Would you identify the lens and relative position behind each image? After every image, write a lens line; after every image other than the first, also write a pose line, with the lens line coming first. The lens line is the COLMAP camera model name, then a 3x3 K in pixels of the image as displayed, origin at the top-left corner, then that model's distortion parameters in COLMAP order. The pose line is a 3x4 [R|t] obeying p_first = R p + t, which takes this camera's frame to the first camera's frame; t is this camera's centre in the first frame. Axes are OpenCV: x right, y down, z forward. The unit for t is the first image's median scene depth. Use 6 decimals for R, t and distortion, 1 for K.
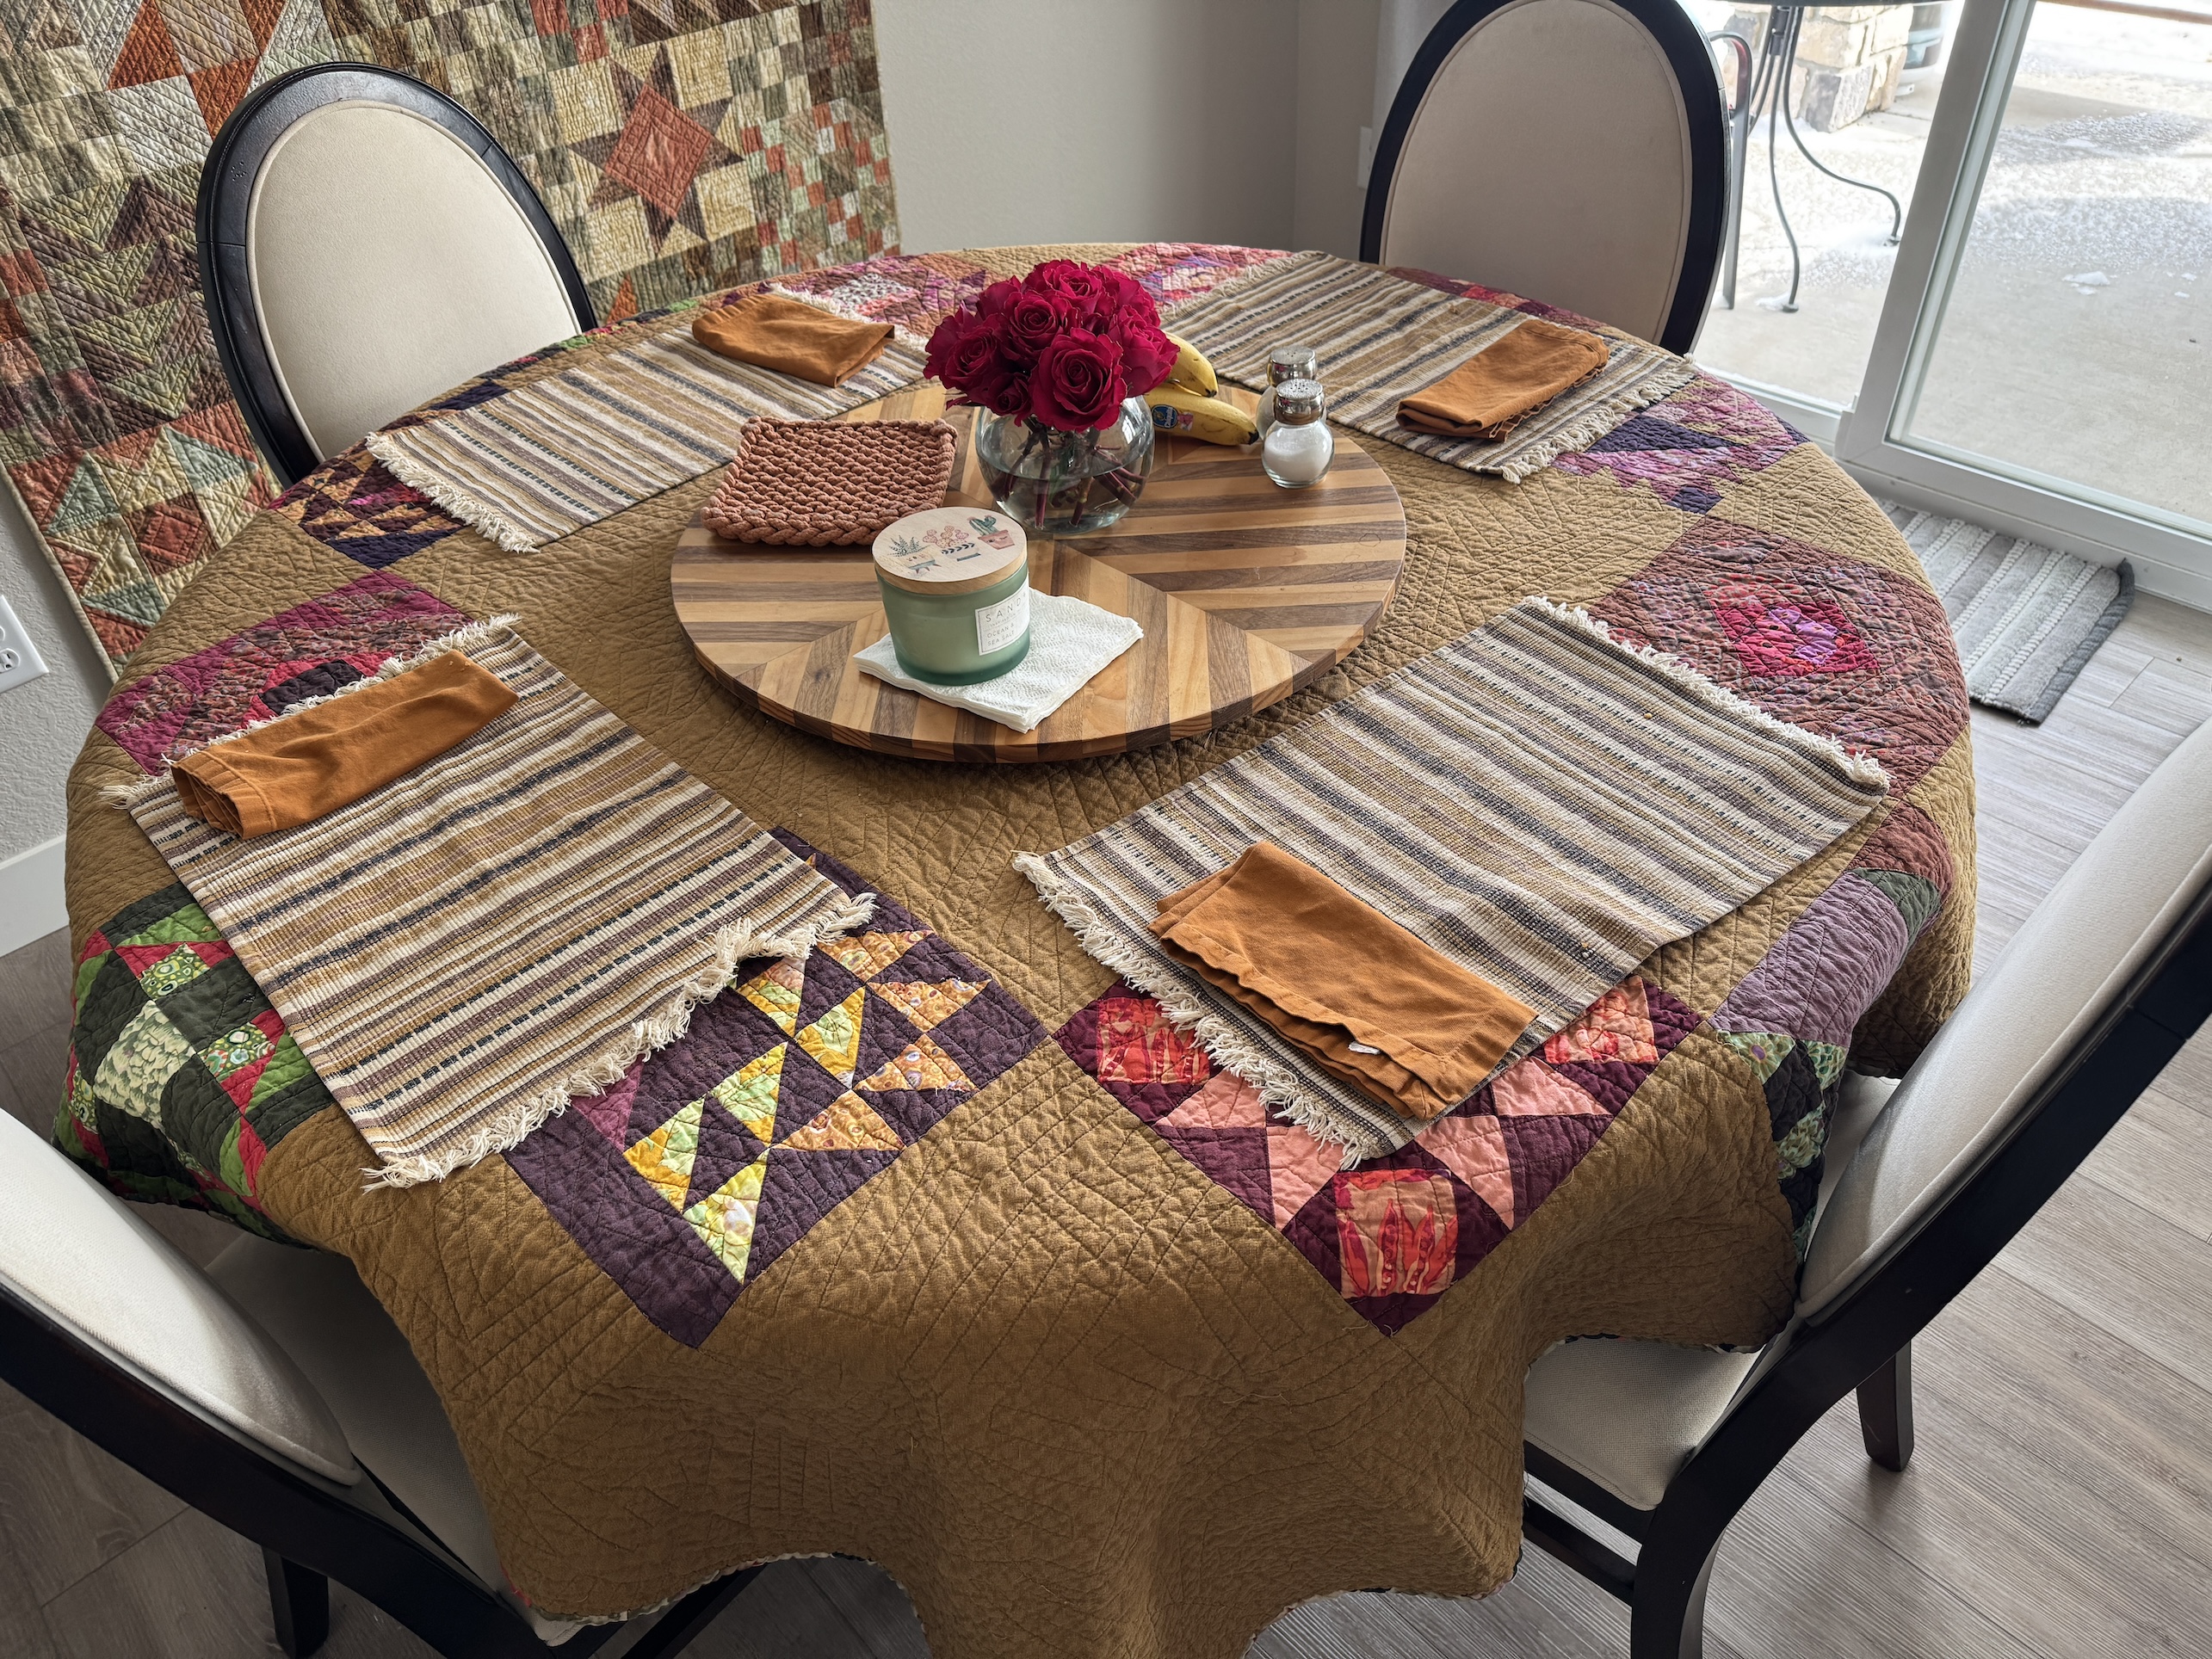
lens RADIAL K [[1547.4, 0, 1106.0], [0, 1547.4, 829.5], [0, 0, 1]] dist [-0.002080, -0.007348]
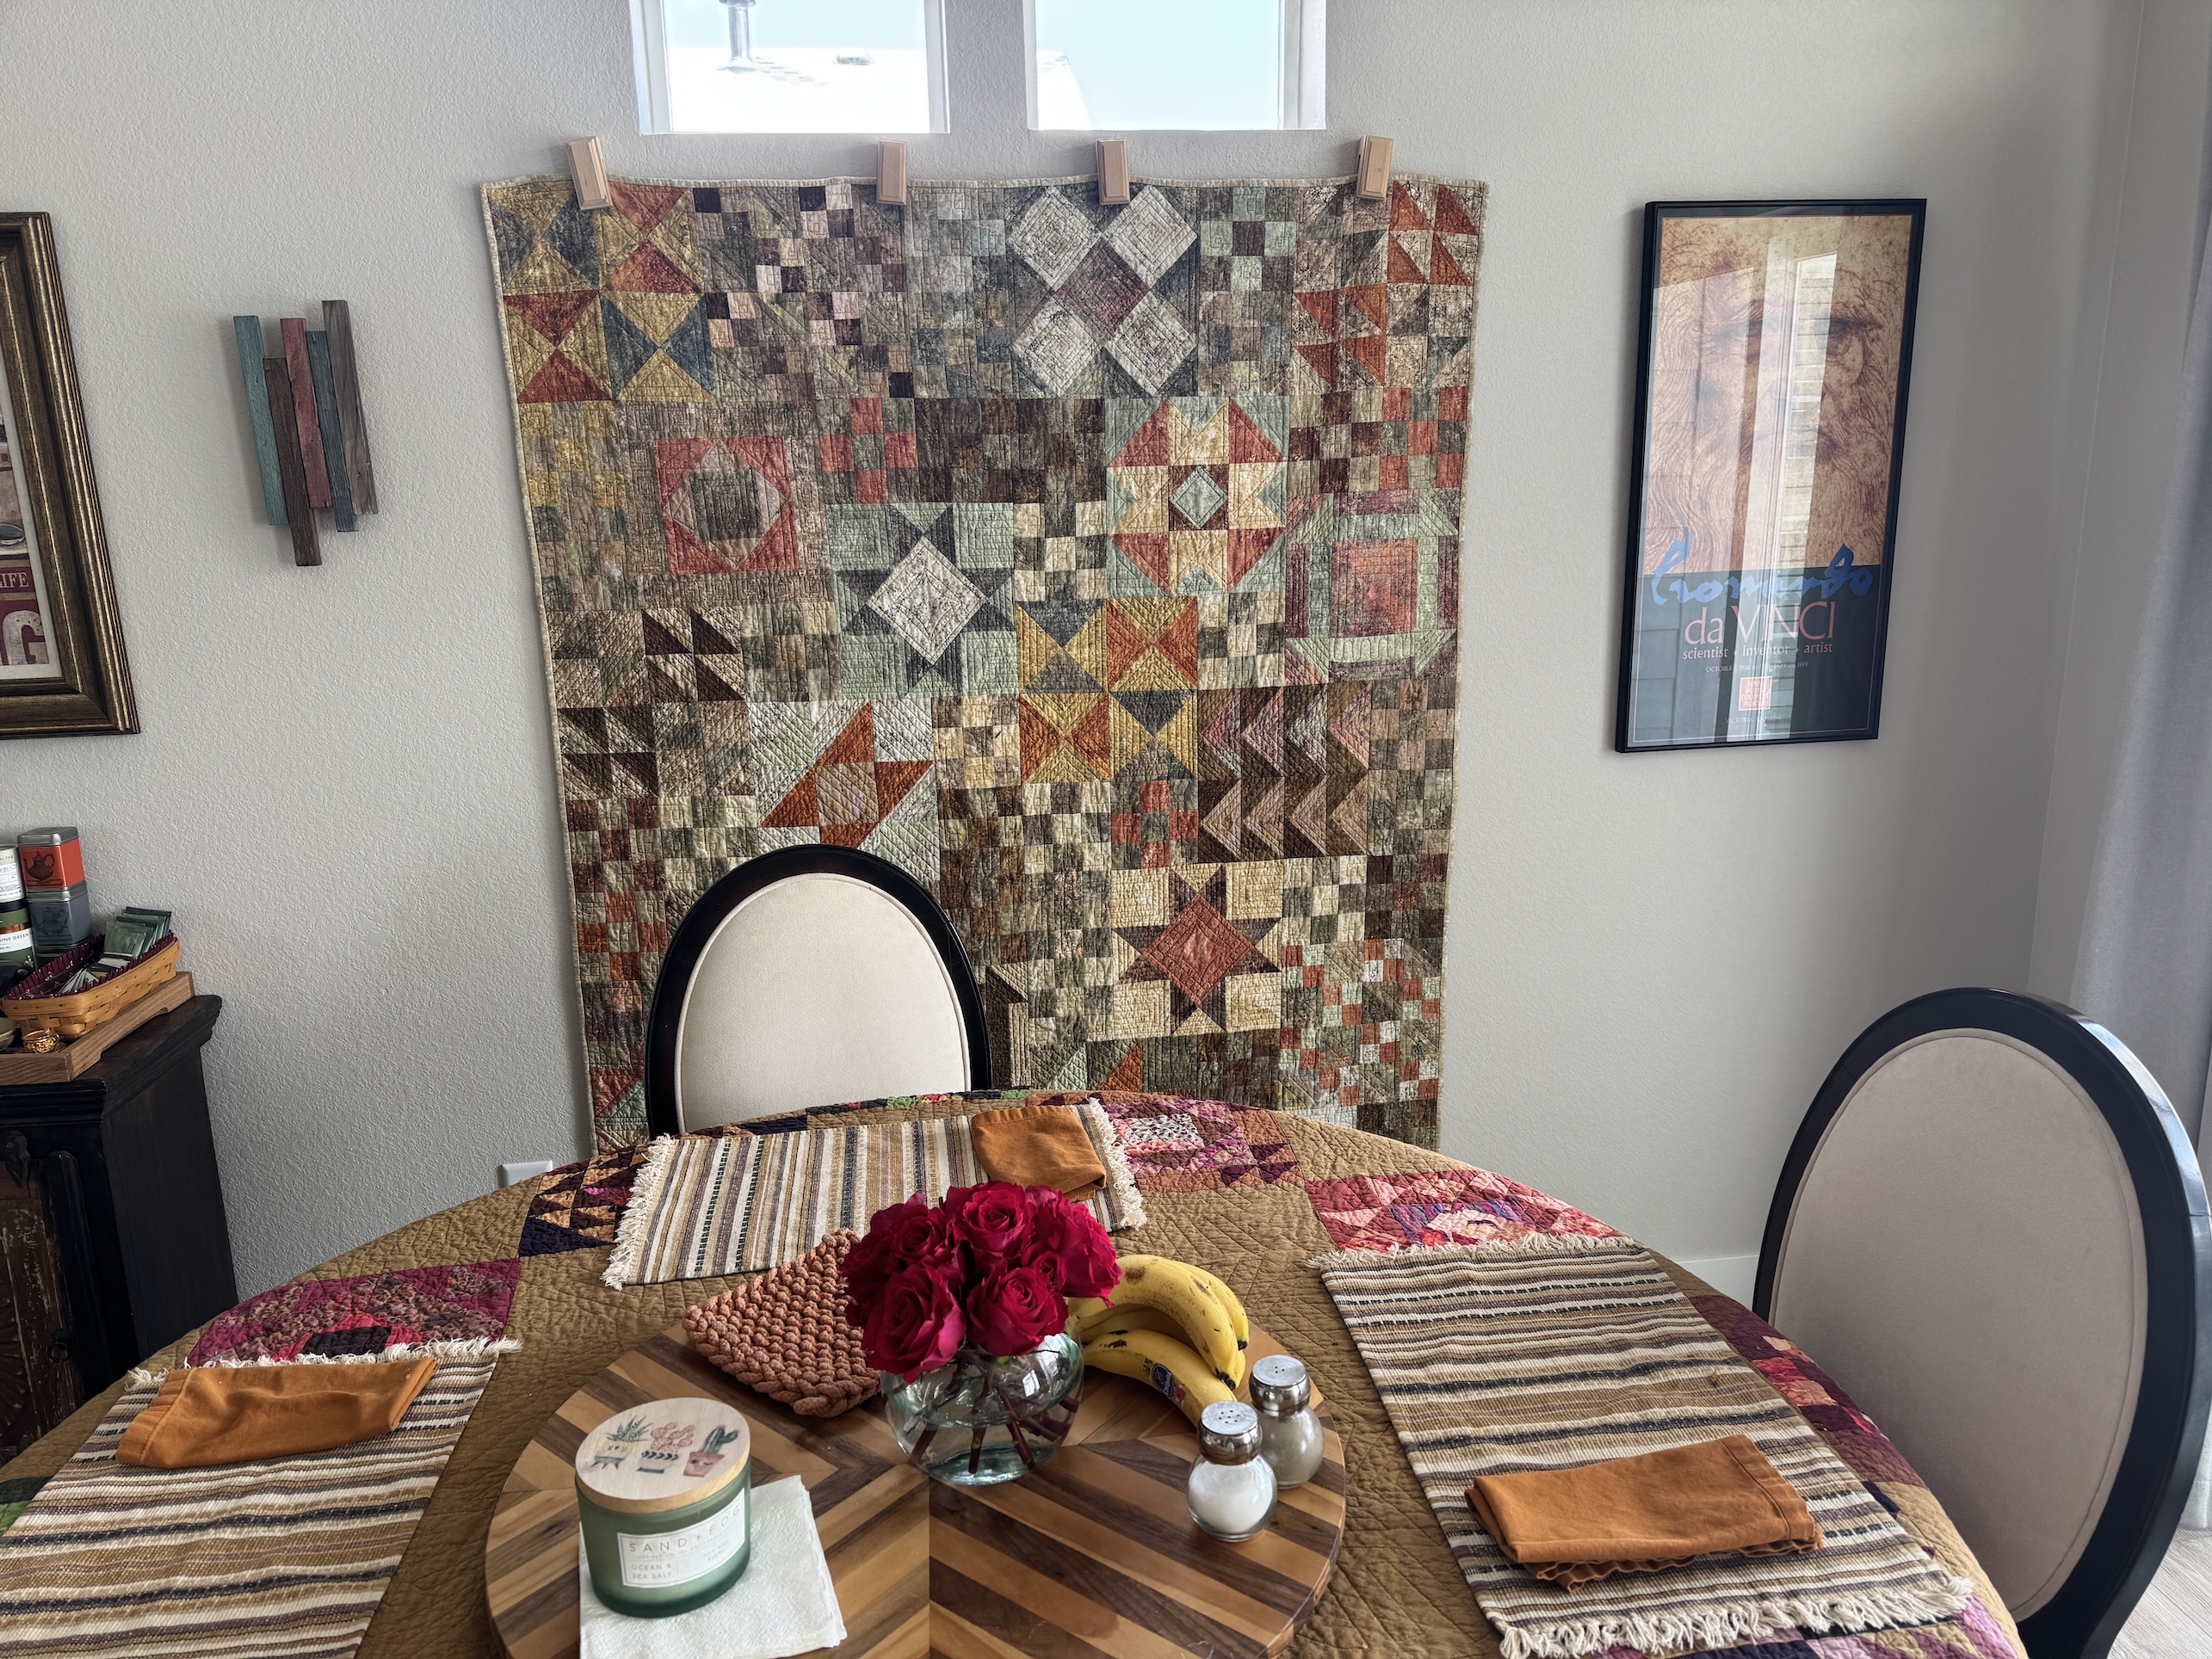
lens RADIAL K [[1533.7, 0, 1106.0], [0, 1533.7, 829.5], [0, 0, 1]] dist [0.093595, -0.093950]
pose [[0.800404, 0.170422, -0.574726, 0.271013], [-0.403748, 0.861929, -0.306702, -0.148757], [0.443104, 0.477530, 0.758699, 0.099245]]
